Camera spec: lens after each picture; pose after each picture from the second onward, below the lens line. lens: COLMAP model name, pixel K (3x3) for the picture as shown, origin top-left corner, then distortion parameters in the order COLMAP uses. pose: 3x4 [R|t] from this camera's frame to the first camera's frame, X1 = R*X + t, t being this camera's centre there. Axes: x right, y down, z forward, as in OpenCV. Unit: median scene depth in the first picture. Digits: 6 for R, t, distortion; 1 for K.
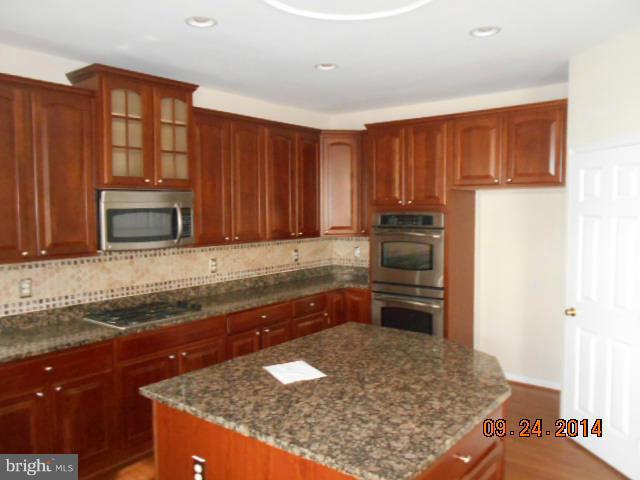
lens RADIAL K [[512.6, 0, 318.8], [0, 512.6, 241.6], [0, 0, 1]] dist [-0.001300, -0.001449]
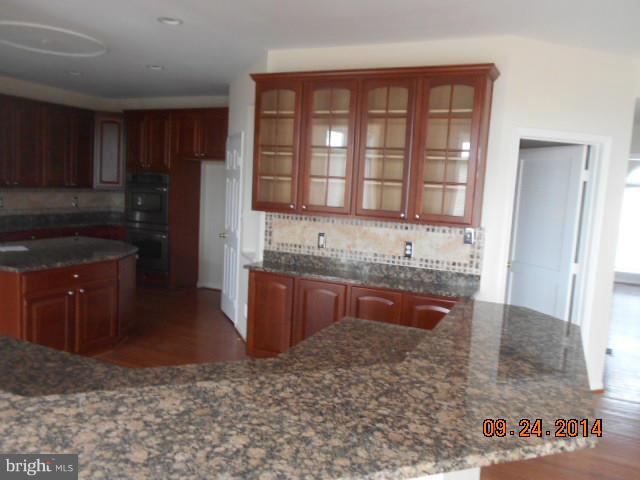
lens RADIAL K [[512.6, 0, 320.6], [0, 512.6, 236.1], [0, 0, 1]] dist [-0.001300, -0.001449]
pose [[0.976931, 0.033224, 0.210953, 0.337291], [-0.040128, 0.998787, 0.028531, 0.059367], [-0.209749, -0.036338, 0.977080, -0.520803]]
